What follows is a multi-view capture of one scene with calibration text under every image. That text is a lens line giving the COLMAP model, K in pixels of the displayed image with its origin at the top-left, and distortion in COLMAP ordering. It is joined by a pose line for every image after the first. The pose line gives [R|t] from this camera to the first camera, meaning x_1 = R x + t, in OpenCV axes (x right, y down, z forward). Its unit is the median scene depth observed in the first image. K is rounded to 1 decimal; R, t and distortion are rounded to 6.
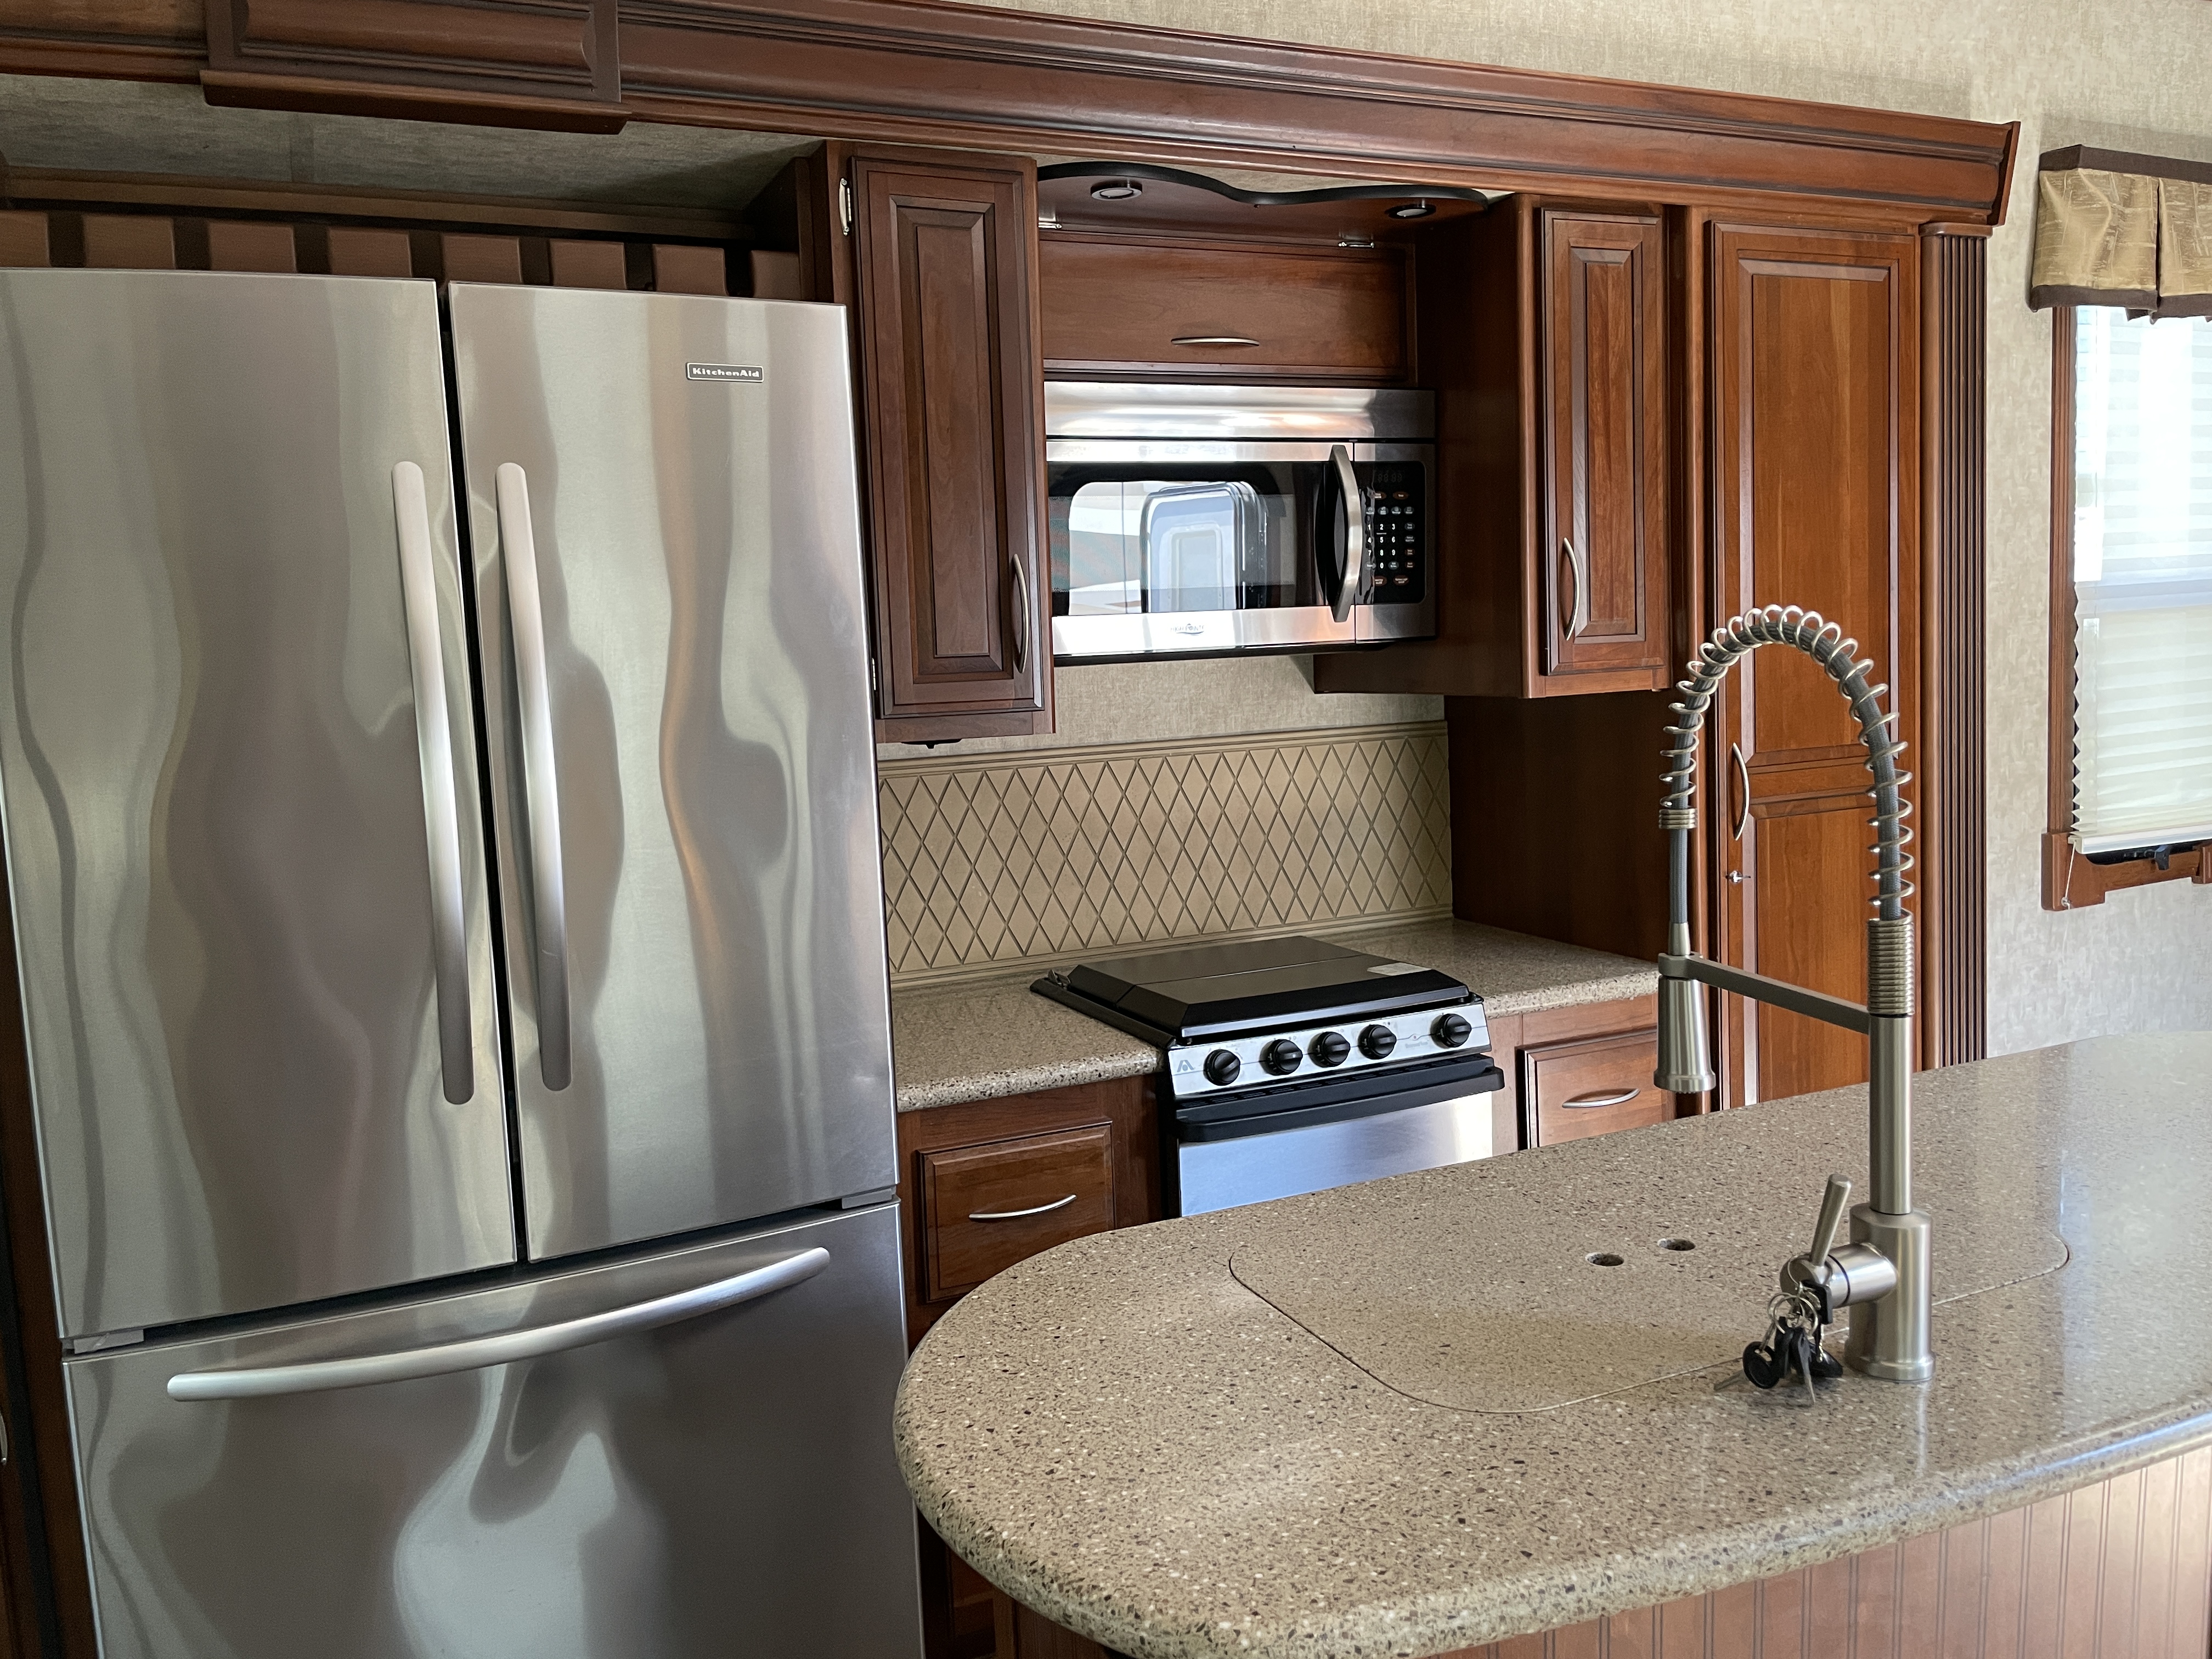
lens RADIAL K [[1694.5, 0, 1103.6], [0, 1694.5, 823.9], [0, 0, 1]] dist [0.050432, -0.073125]
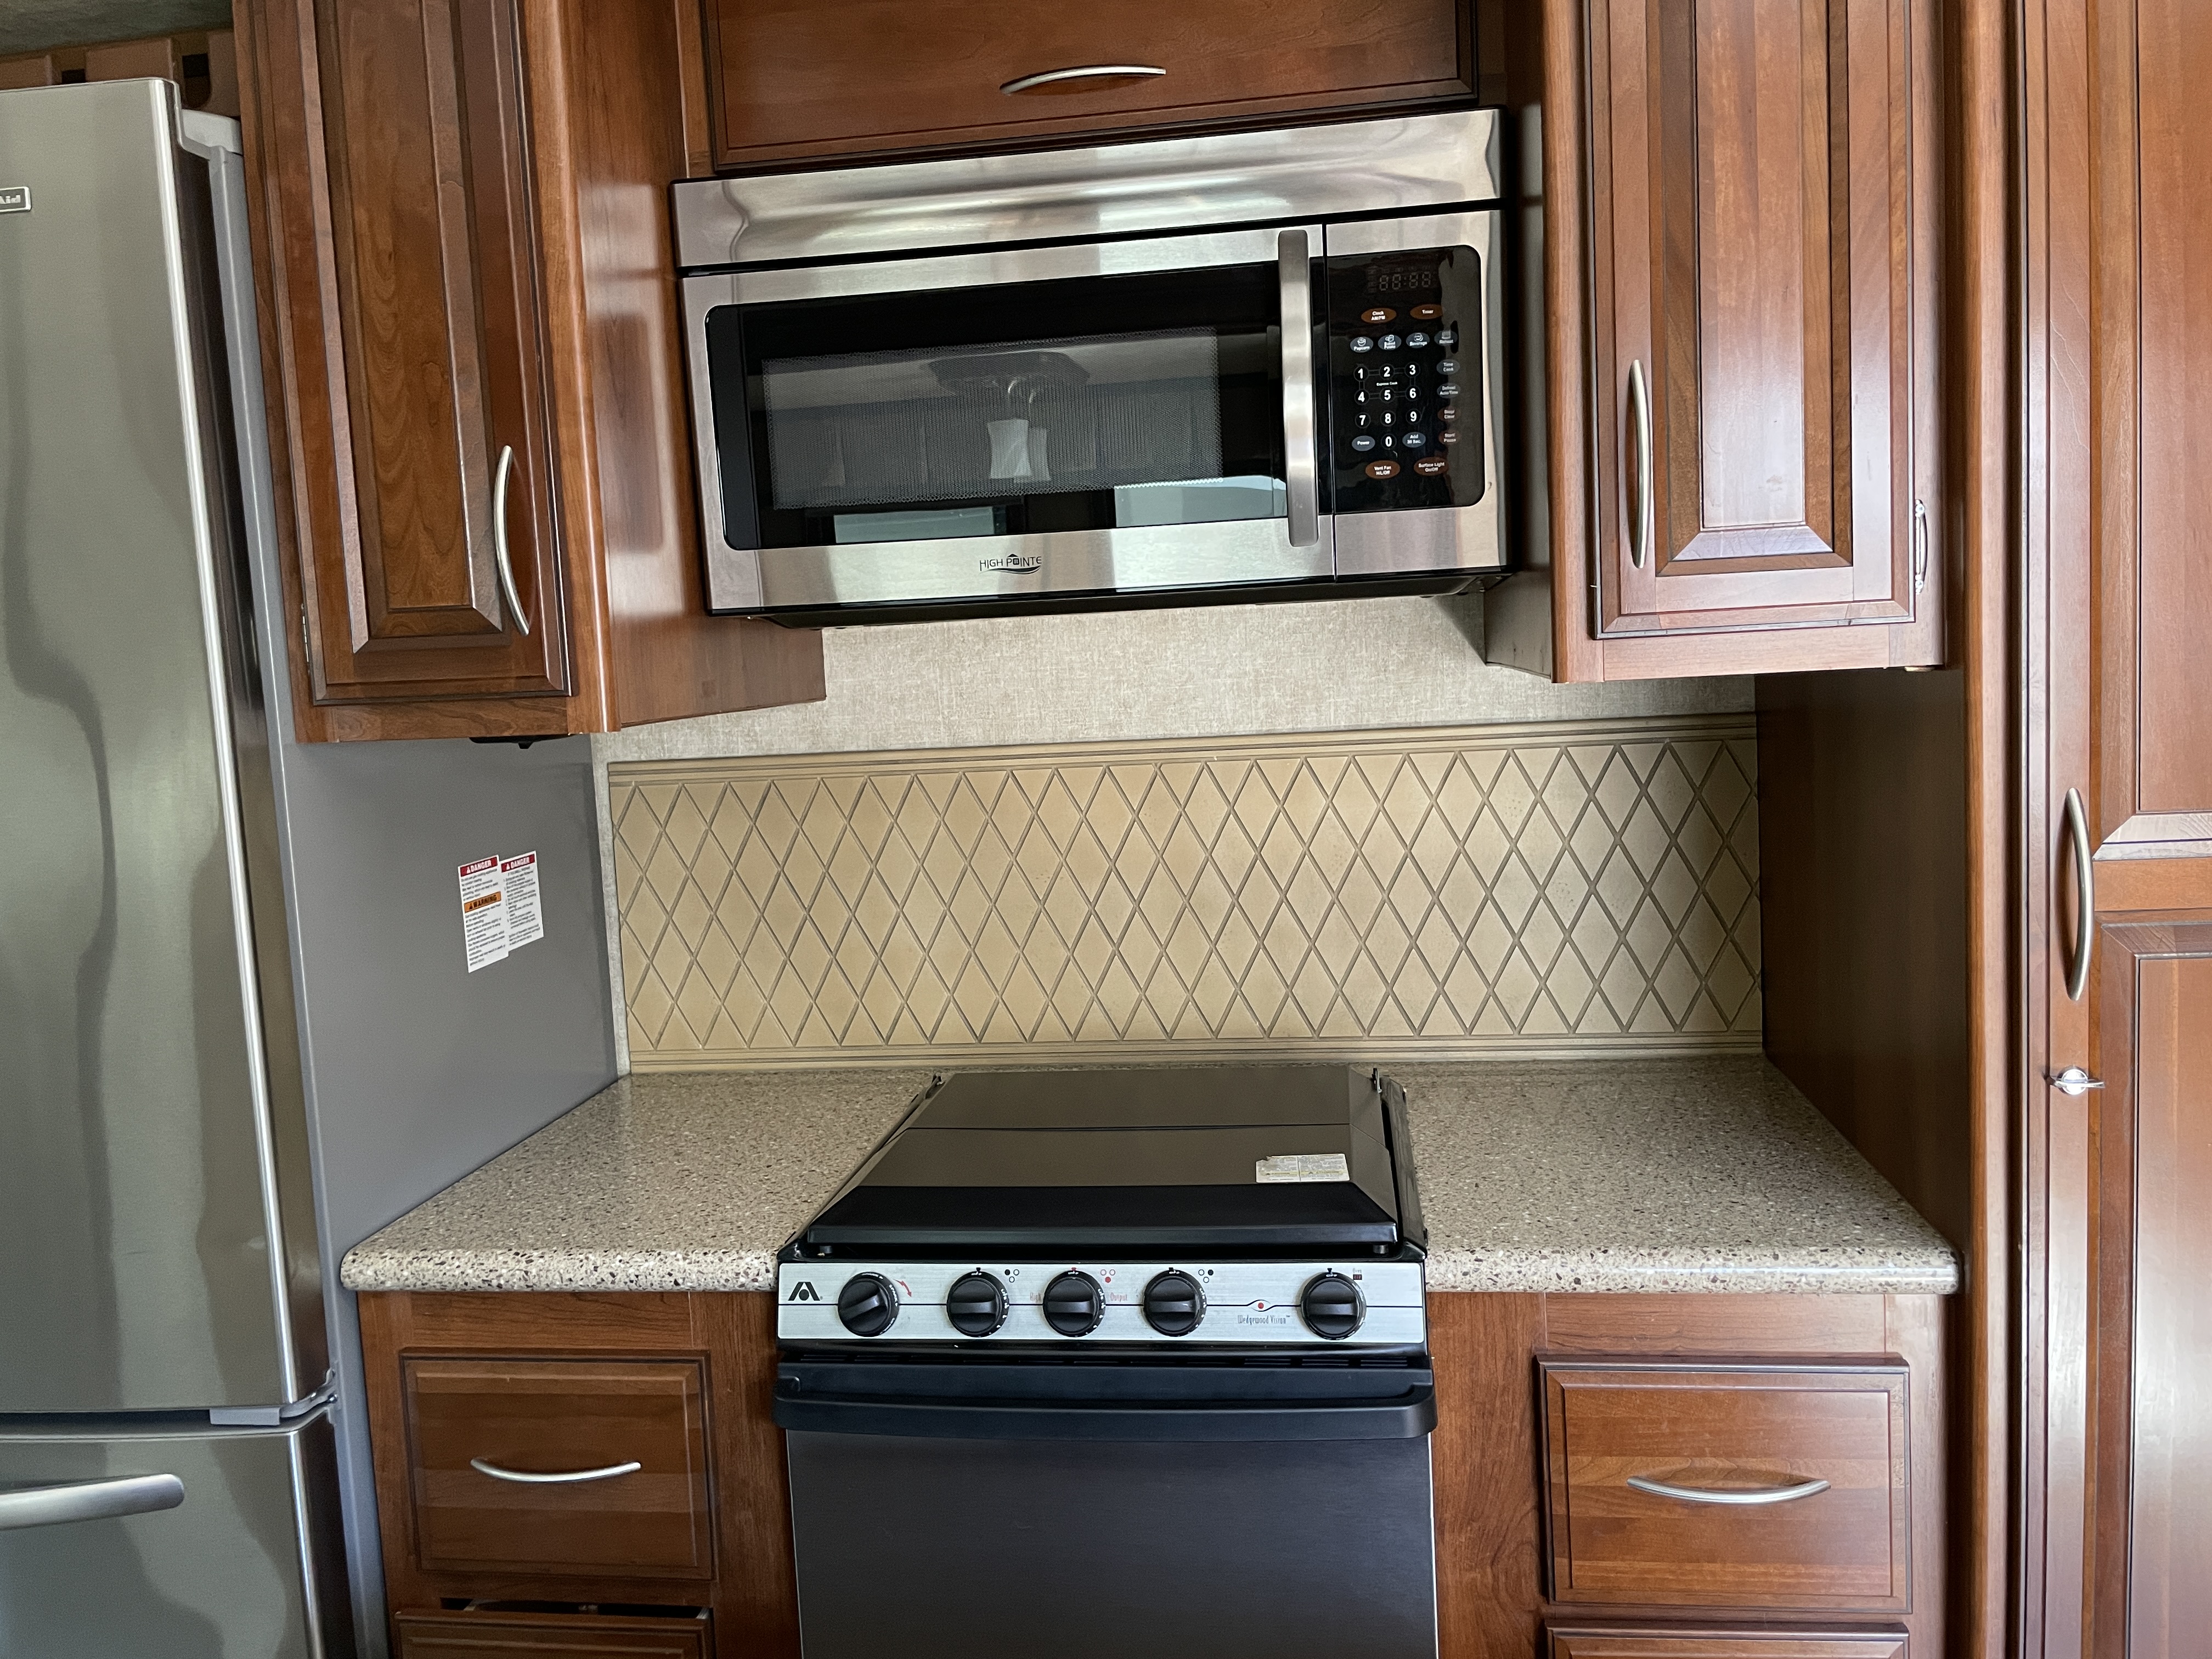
lens RADIAL K [[1694.5, 0, 1105.5], [0, 1694.5, 813.8], [0, 0, 1]] dist [0.050432, -0.073125]
pose [[0.846658, 0.054349, -0.529355, 0.342984], [-0.043772, 0.998513, 0.032507, -0.038512], [0.530335, -0.004351, 0.847777, 0.418777]]
